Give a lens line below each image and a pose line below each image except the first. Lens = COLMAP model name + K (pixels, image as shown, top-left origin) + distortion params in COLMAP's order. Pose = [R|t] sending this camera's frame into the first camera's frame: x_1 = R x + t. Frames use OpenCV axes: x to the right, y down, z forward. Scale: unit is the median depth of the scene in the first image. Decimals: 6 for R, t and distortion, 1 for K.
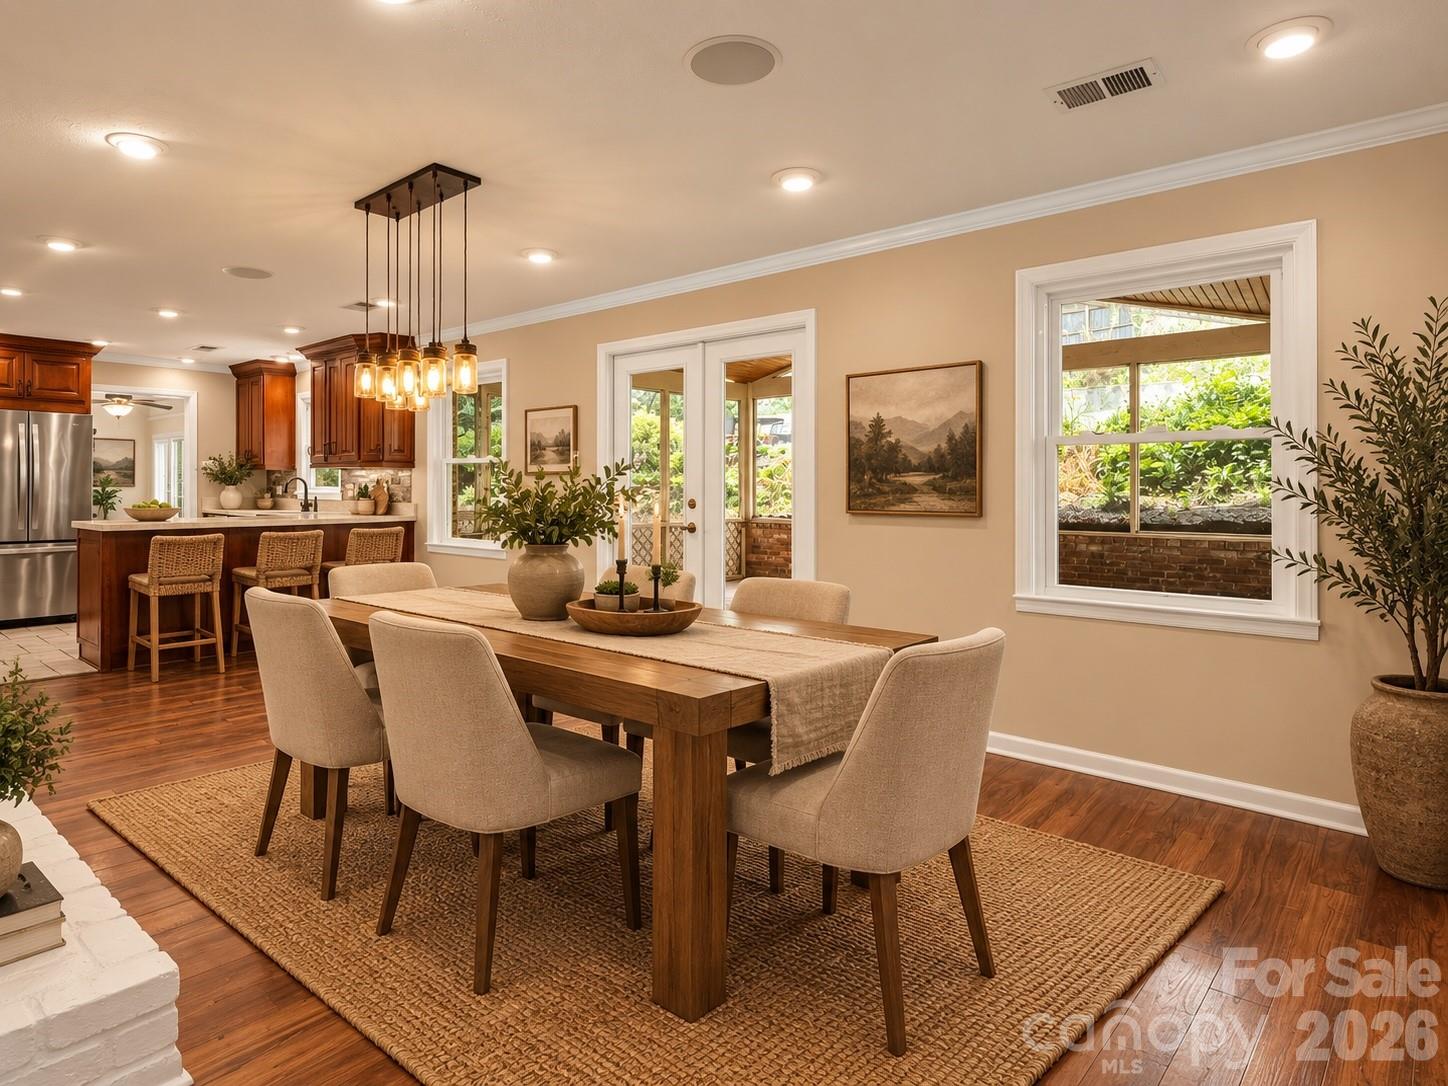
lens RADIAL K [[750.5, 0, 724.0], [0, 750.5, 543.0], [0, 0, 1]] dist [0.001377, 0.000605]
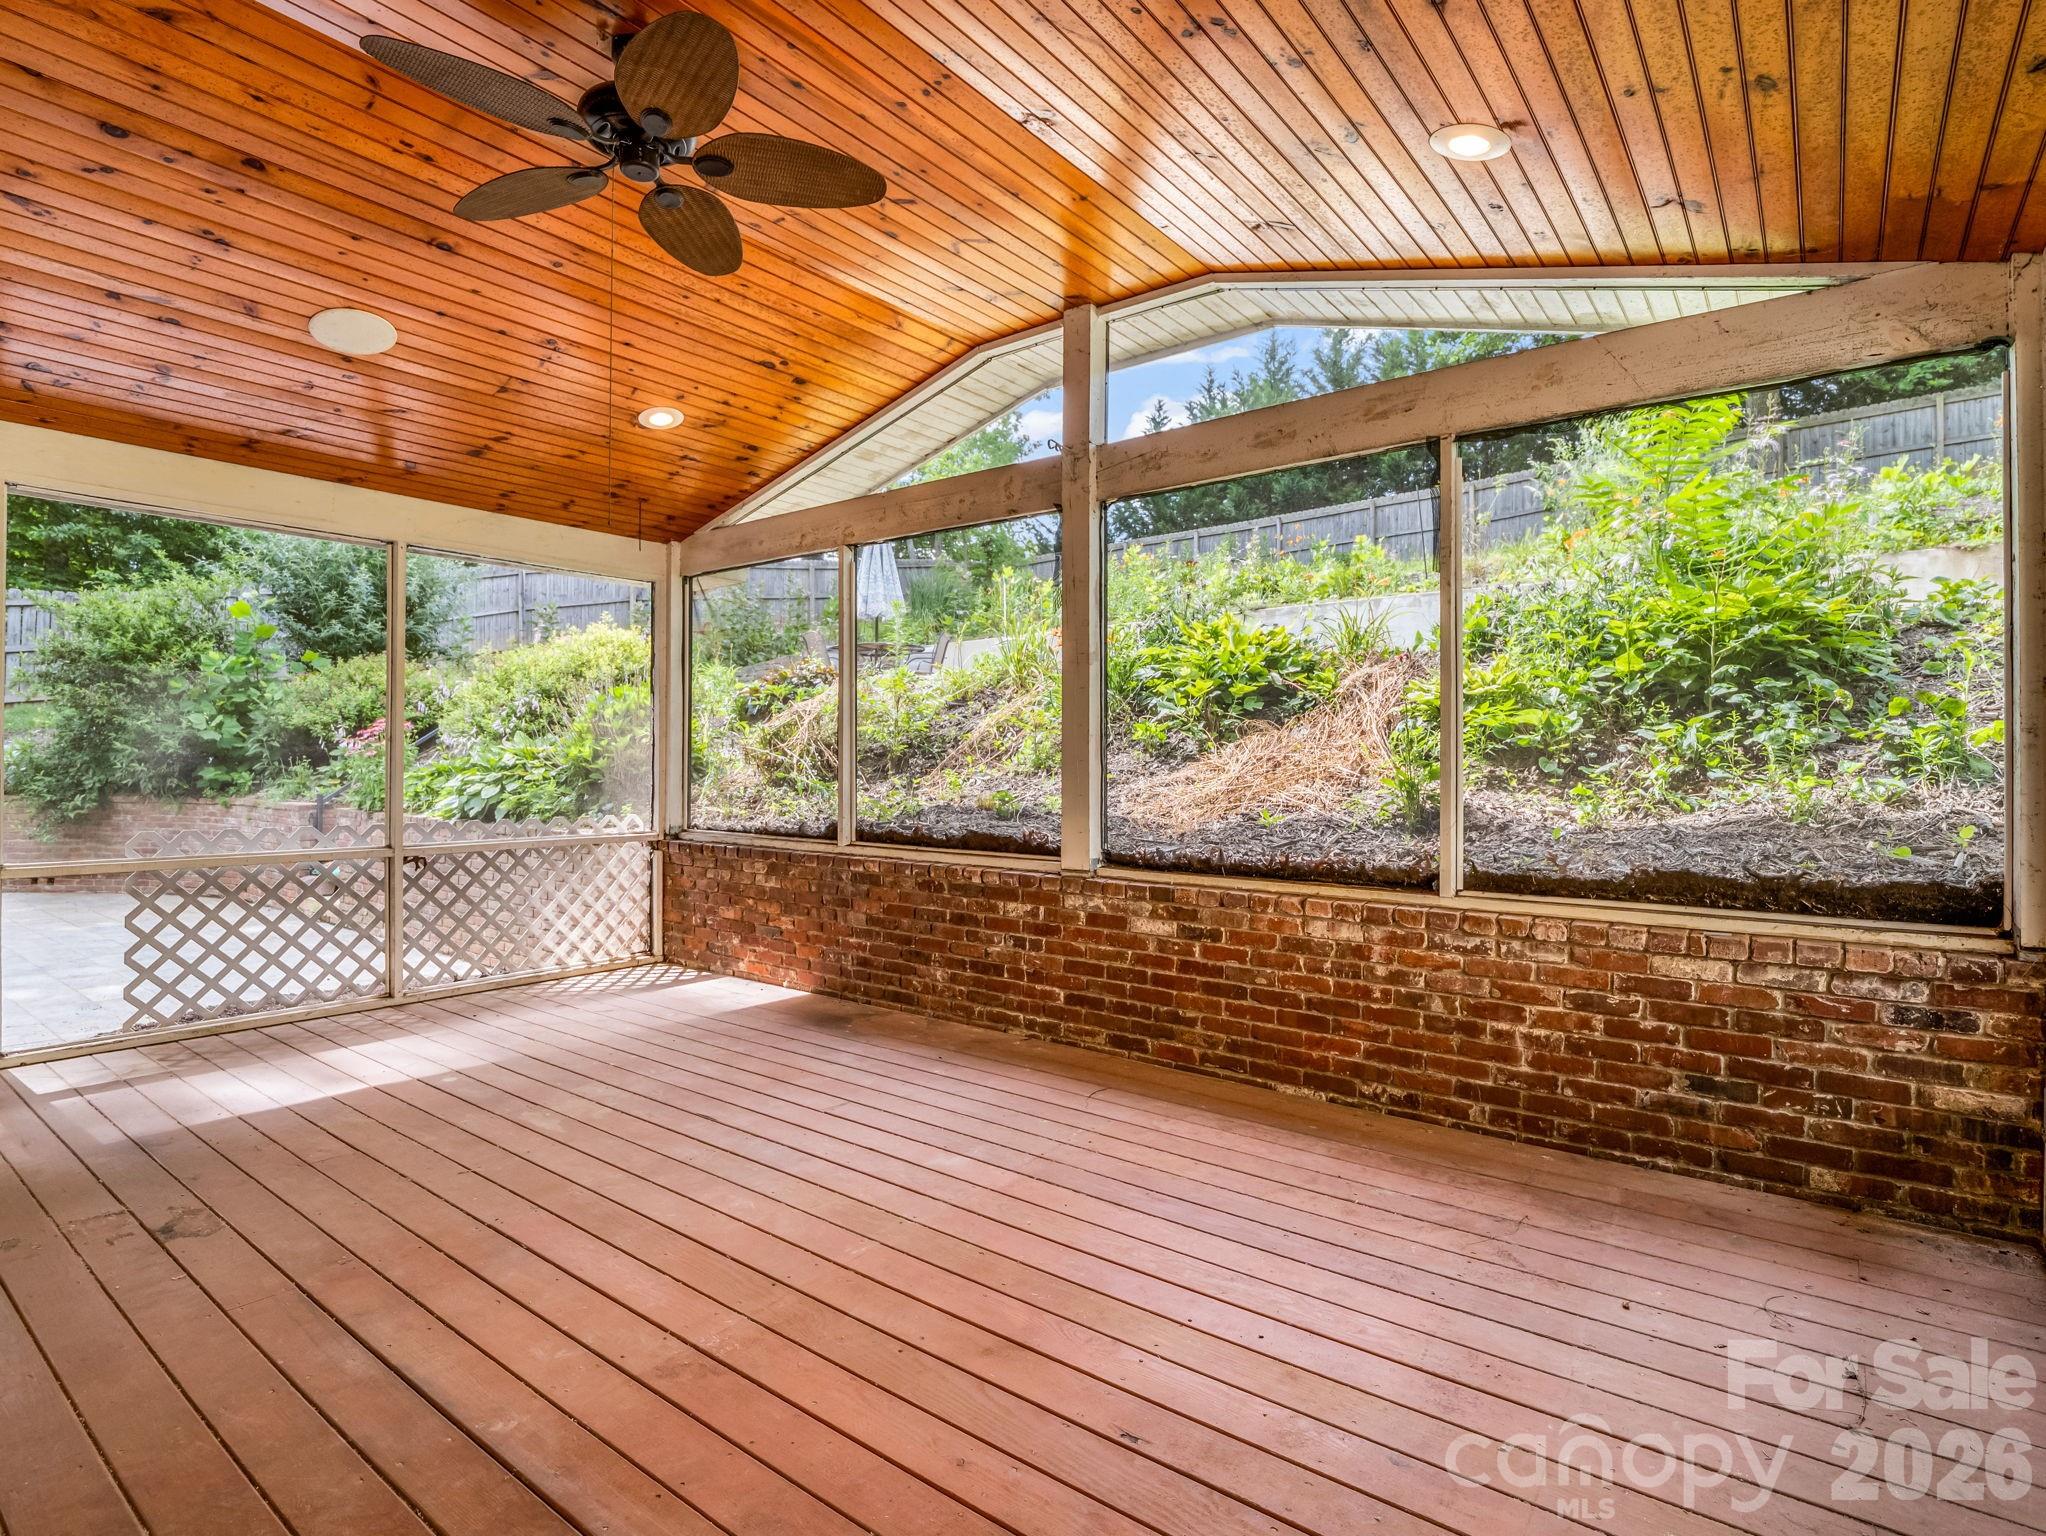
lens RADIAL K [[1060.4, 0, 1023.0], [0, 1060.4, 768.0], [0, 0, 1]] dist [0.001377, 0.000605]
pose [[0.999982, 0.004798, 0.003695, 0.315498], [-0.004544, 0.997813, -0.065938, -0.038252], [-0.004003, 0.065920, 0.997817, 0.449502]]
